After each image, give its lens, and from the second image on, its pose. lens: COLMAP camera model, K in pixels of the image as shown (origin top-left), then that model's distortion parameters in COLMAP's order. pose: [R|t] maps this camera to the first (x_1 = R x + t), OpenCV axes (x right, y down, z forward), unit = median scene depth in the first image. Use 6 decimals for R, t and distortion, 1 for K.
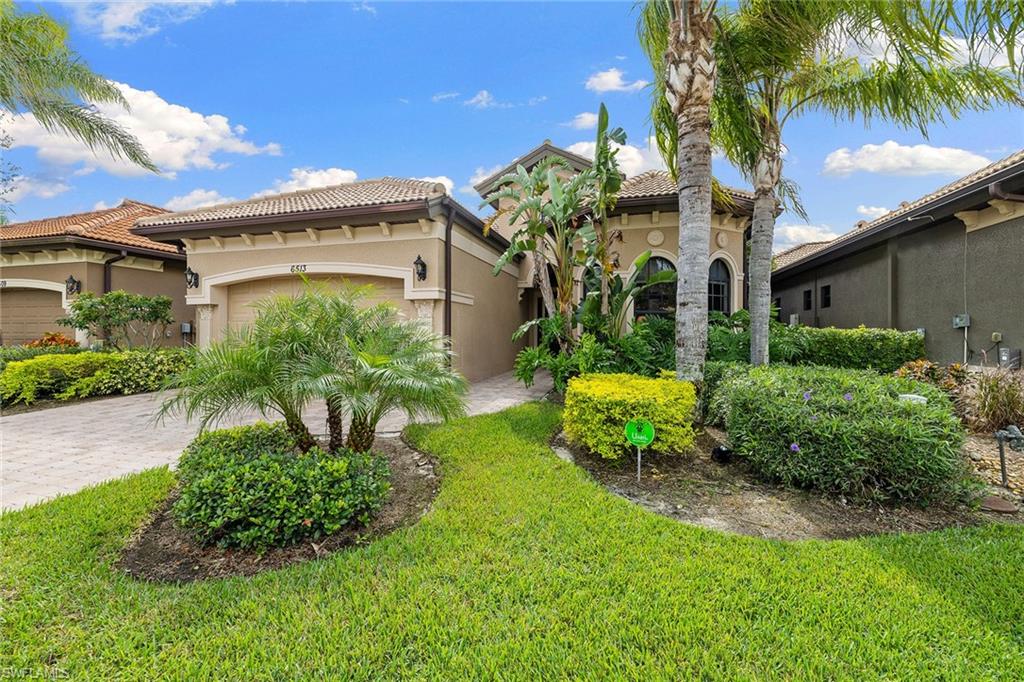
lens RADIAL K [[427.4, 0, 502.9], [0, 427.4, 337.0], [0, 0, 1]] dist [0.000104, -0.000102]
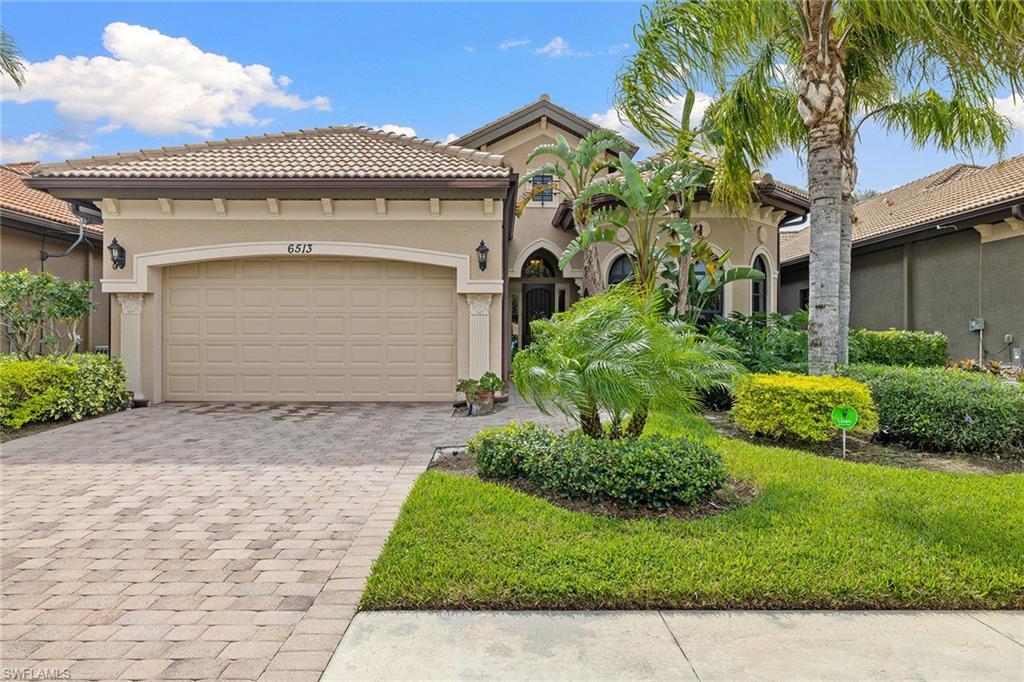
lens RADIAL K [[627.3, 0, 513.8], [0, 627.3, 338.8], [0, 0, 1]] dist [-0.002668, -0.000460]
pose [[0.959186, 0.000231, 0.282776, -0.462151], [0.002290, 0.999961, -0.008584, 0.009448], [-0.282767, 0.008881, 0.959148, -0.174473]]
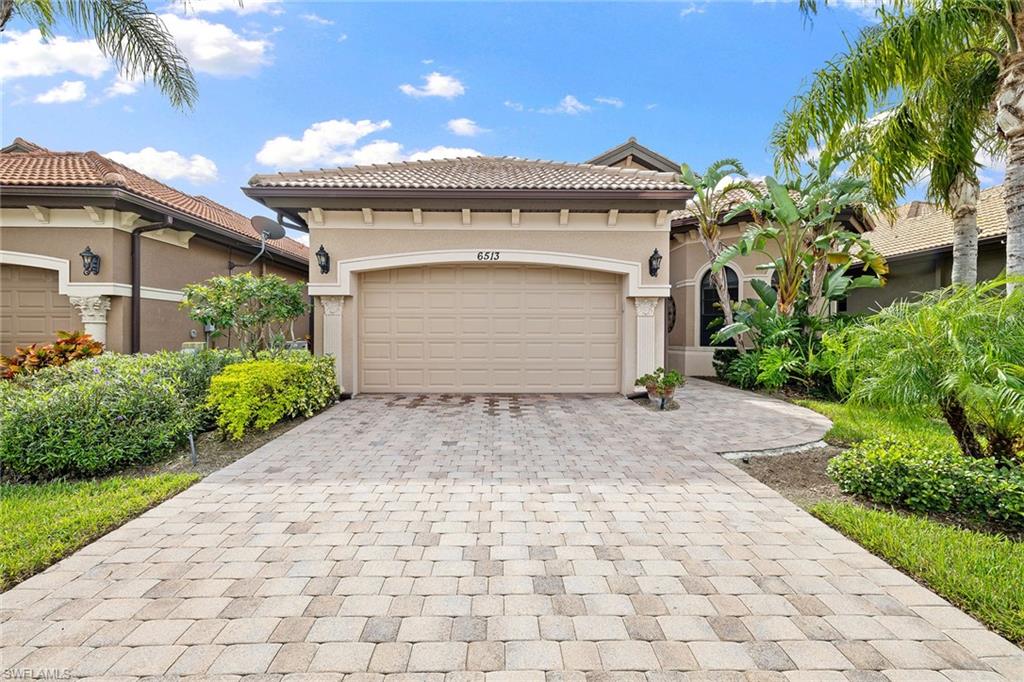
lens RADIAL K [[427.4, 0, 503.2], [0, 427.4, 335.1], [0, 0, 1]] dist [0.000104, -0.000102]
pose [[0.956043, 0.000908, 0.293224, -0.747417], [0.000597, 0.999987, -0.005044, -0.001911], [-0.293225, 0.004997, 0.956030, 0.213689]]
